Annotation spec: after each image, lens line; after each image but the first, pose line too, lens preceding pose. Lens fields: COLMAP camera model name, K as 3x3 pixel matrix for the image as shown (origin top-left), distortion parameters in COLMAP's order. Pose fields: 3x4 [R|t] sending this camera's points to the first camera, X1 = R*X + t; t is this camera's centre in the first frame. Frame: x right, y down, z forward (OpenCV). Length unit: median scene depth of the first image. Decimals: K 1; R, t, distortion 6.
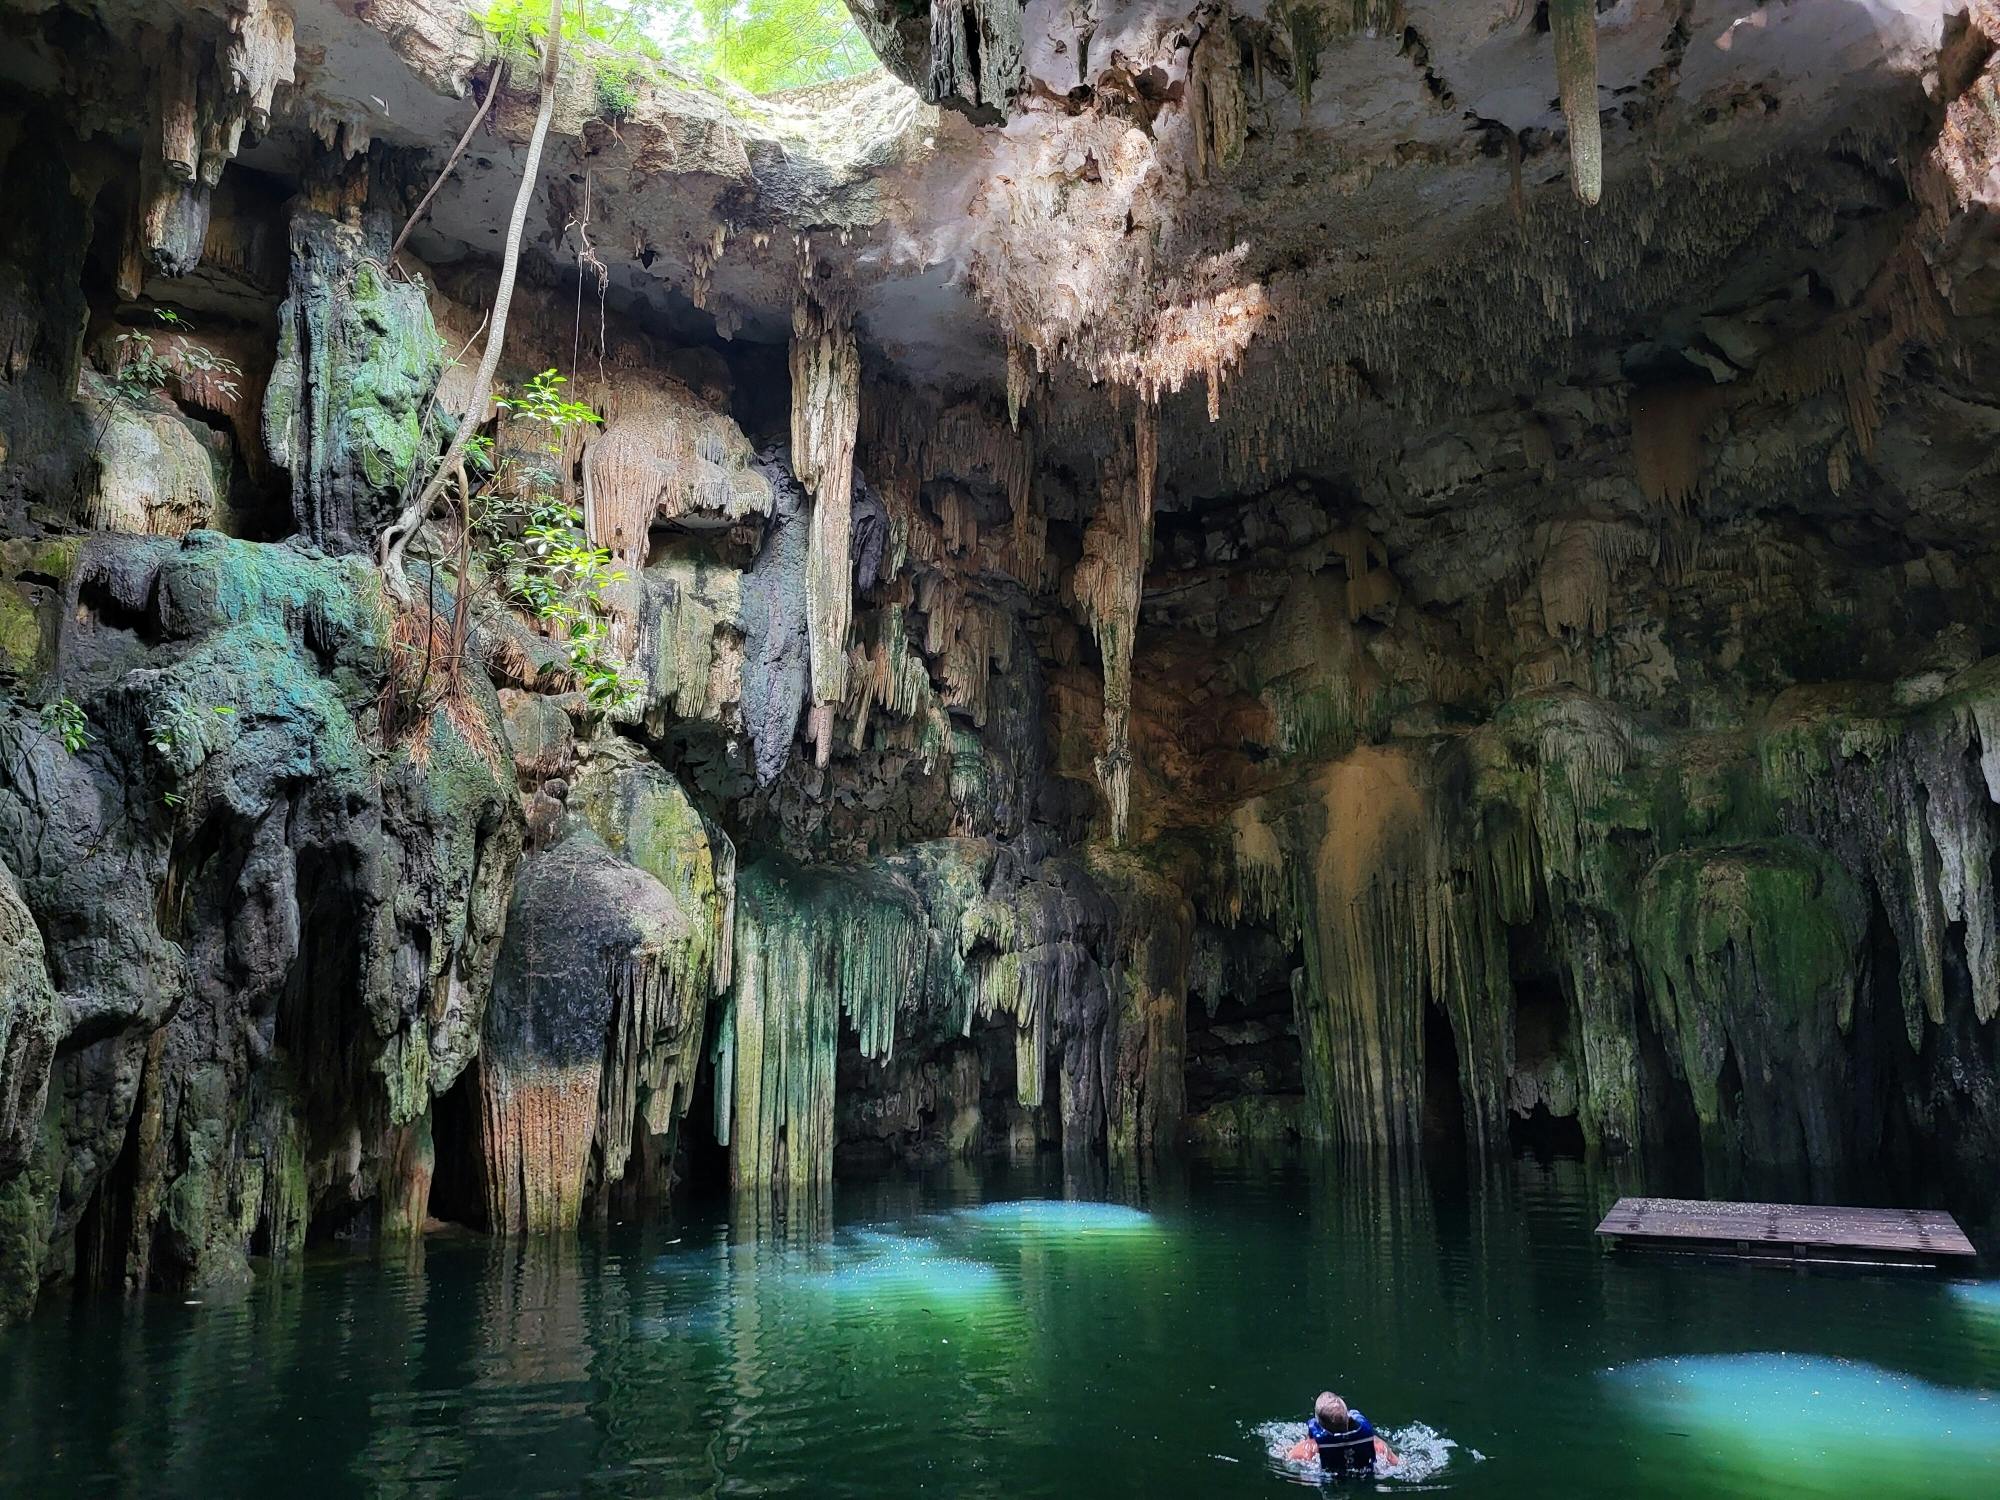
lens RADIAL K [[1550.2, 0, 1016.1], [0, 1550.2, 766.7], [0, 0, 1]] dist [0.047817, -0.042038]
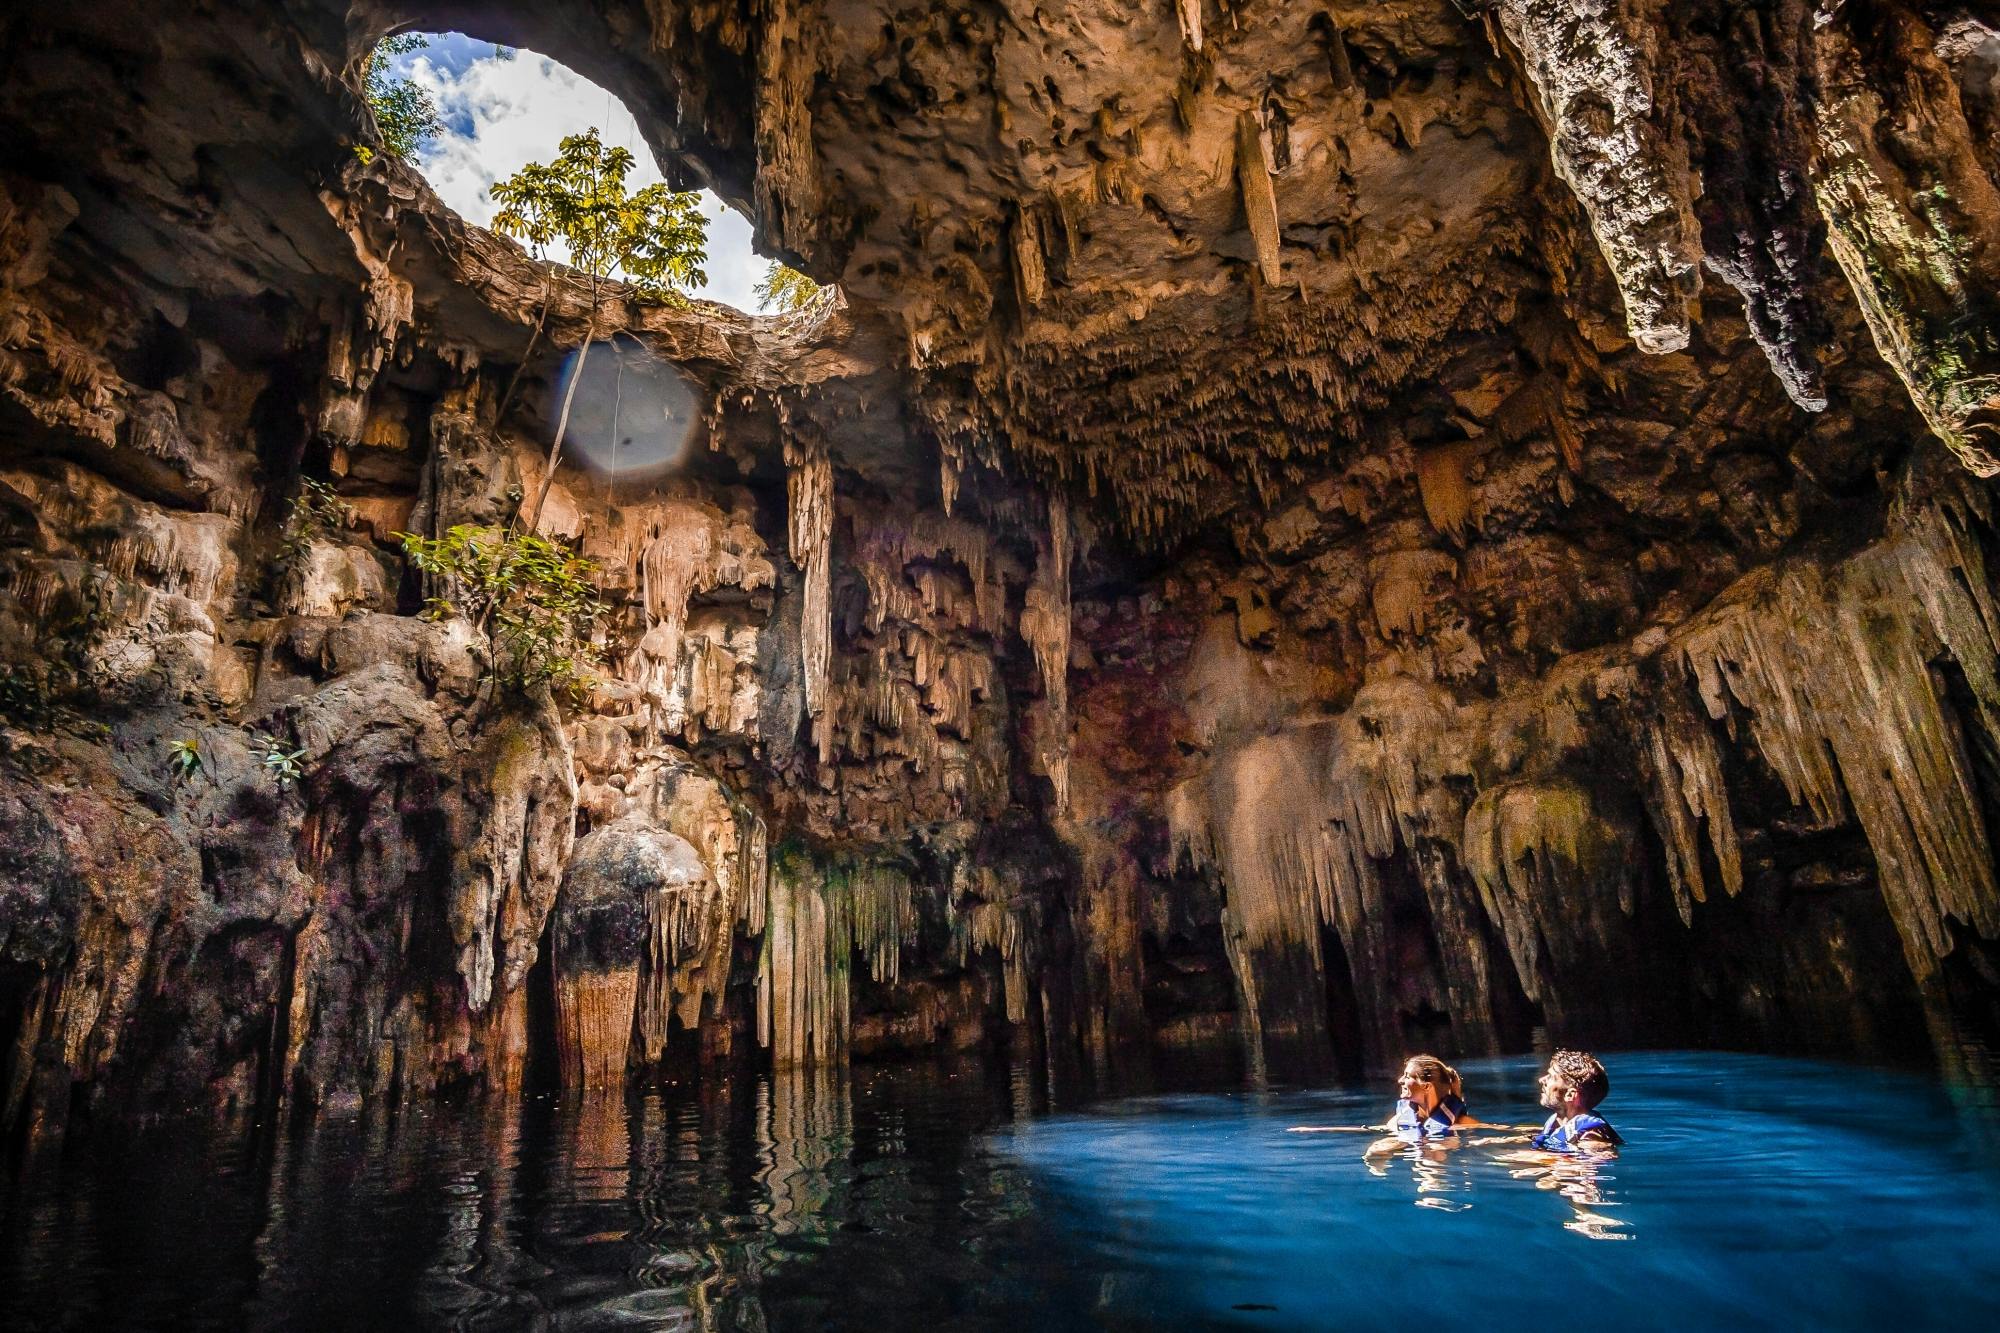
lens RADIAL K [[1108.7, 0, 987.6], [0, 1108.7, 669.5], [0, 0, 1]] dist [-0.032545, 0.001451]
pose [[0.987897, -0.084518, -0.130059, 0.168556], [0.064357, 0.986271, -0.152077, 0.083829], [0.141127, 0.141867, 0.979774, 0.043457]]
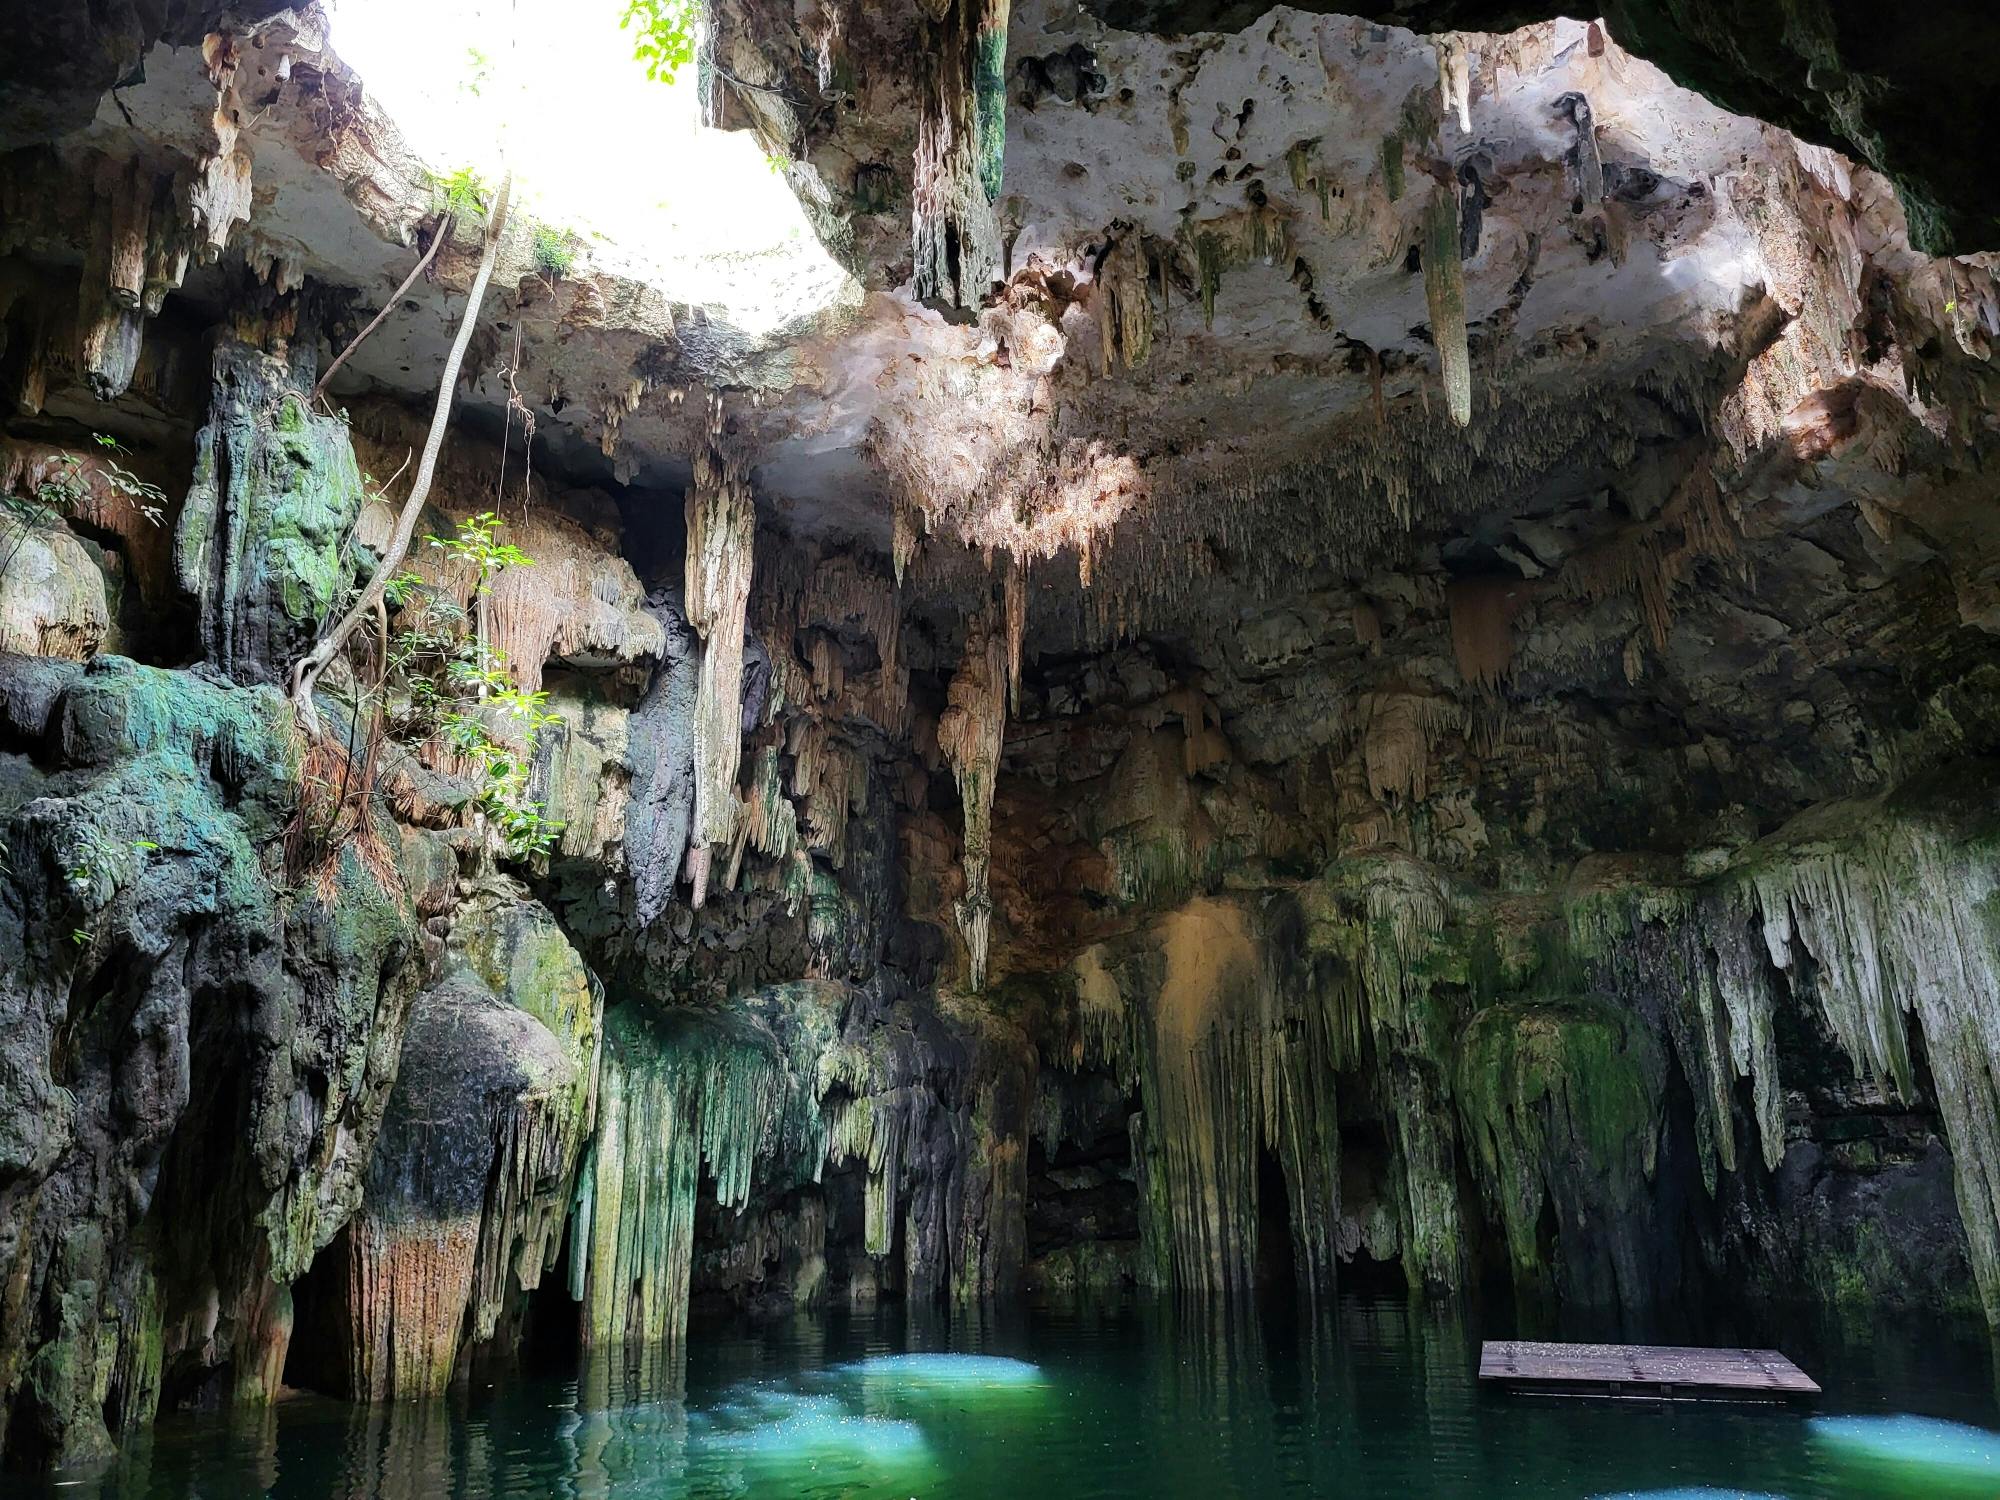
lens RADIAL K [[1550.2, 0, 1000.4], [0, 1550.2, 755.1], [0, 0, 1]] dist [0.047817, -0.042038]
pose [[0.989006, 0.038327, 0.142821, -0.086048], [-0.024959, 0.995236, -0.094242, -0.009117], [-0.145752, 0.089642, 0.985252, -0.023960]]
